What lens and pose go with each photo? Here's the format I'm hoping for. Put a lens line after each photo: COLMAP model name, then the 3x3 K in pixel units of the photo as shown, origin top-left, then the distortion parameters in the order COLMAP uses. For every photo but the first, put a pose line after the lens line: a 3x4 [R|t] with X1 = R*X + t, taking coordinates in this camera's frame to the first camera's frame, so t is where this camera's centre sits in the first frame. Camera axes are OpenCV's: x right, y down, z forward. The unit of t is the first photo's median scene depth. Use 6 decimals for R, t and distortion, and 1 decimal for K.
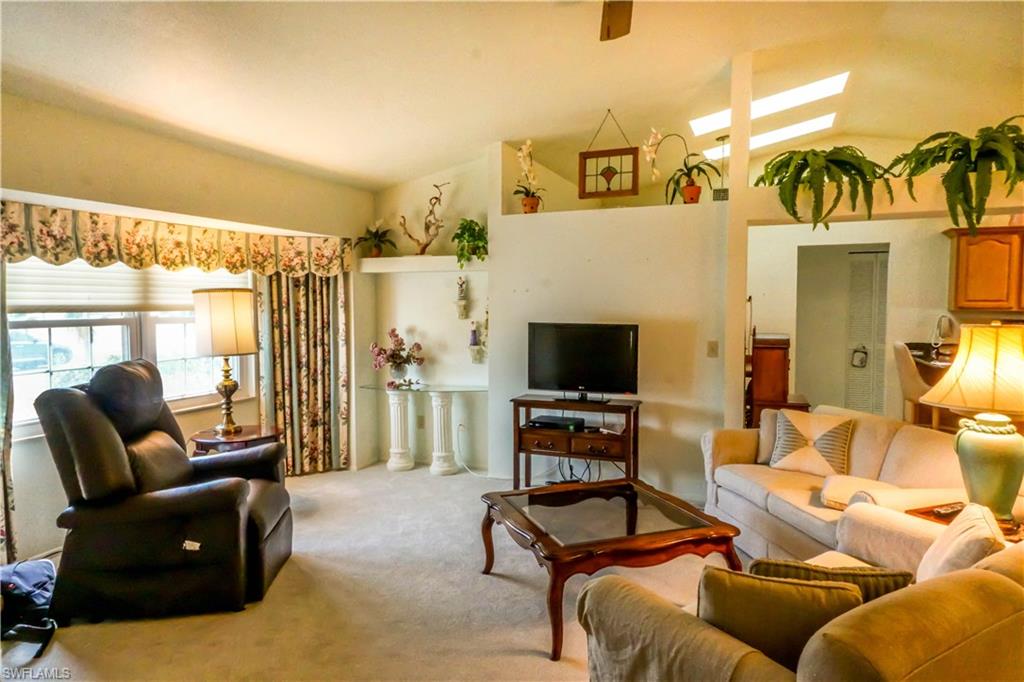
lens RADIAL K [[669.0, 0, 511.5], [0, 669.0, 335.6], [0, 0, 1]] dist [0.059811, -0.002470]
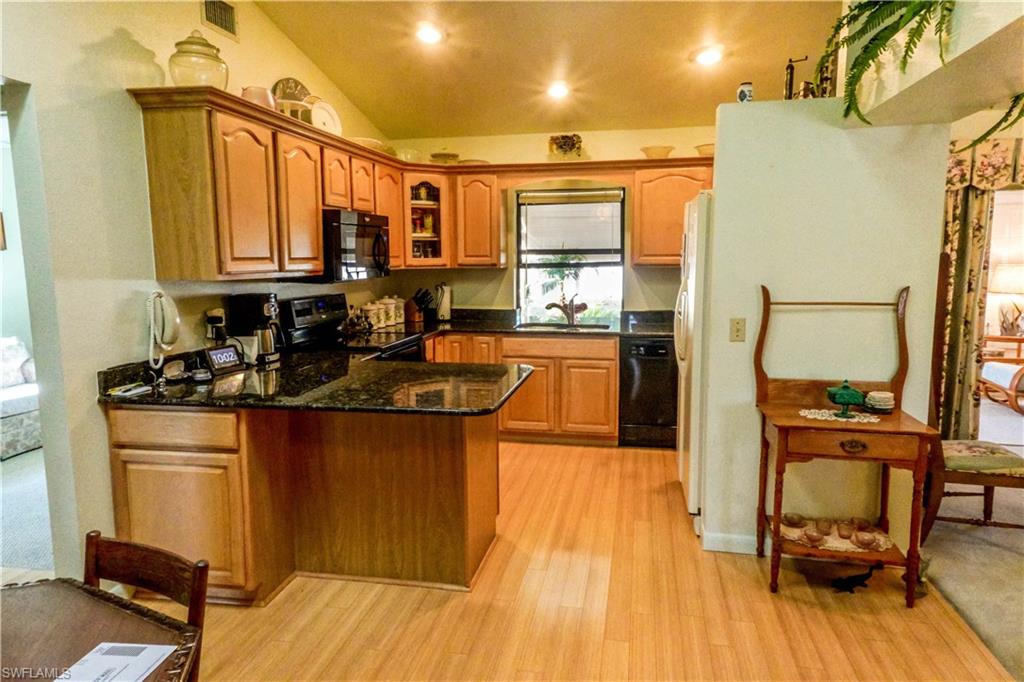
lens RADIAL K [[669.0, 0, 511.5], [0, 669.0, 335.6], [0, 0, 1]] dist [0.059811, -0.002470]
pose [[-0.183585, -0.121829, 0.975425, 0.284225], [0.056523, 0.989340, 0.134206, -0.081794], [-0.981377, 0.079772, -0.174742, 1.457017]]
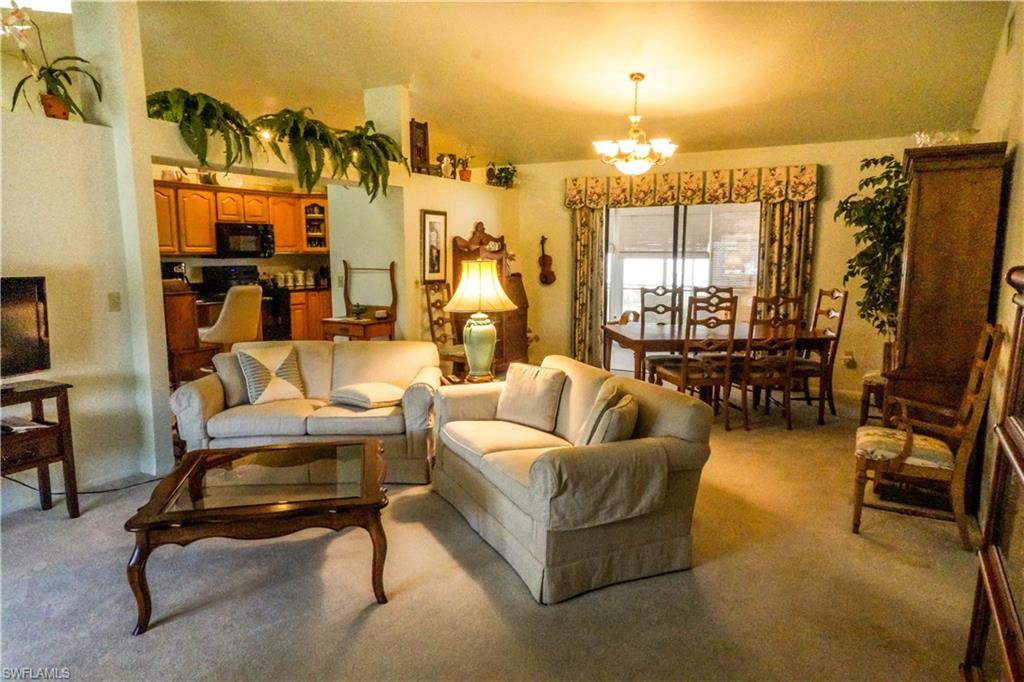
lens RADIAL K [[669.0, 0, 511.5], [0, 669.0, 335.6], [0, 0, 1]] dist [0.059811, -0.002470]
pose [[0.138532, -0.133124, 0.981370, -0.560242], [0.055302, 0.990418, 0.126545, -0.022221], [-0.988813, 0.036741, 0.144567, 0.430282]]
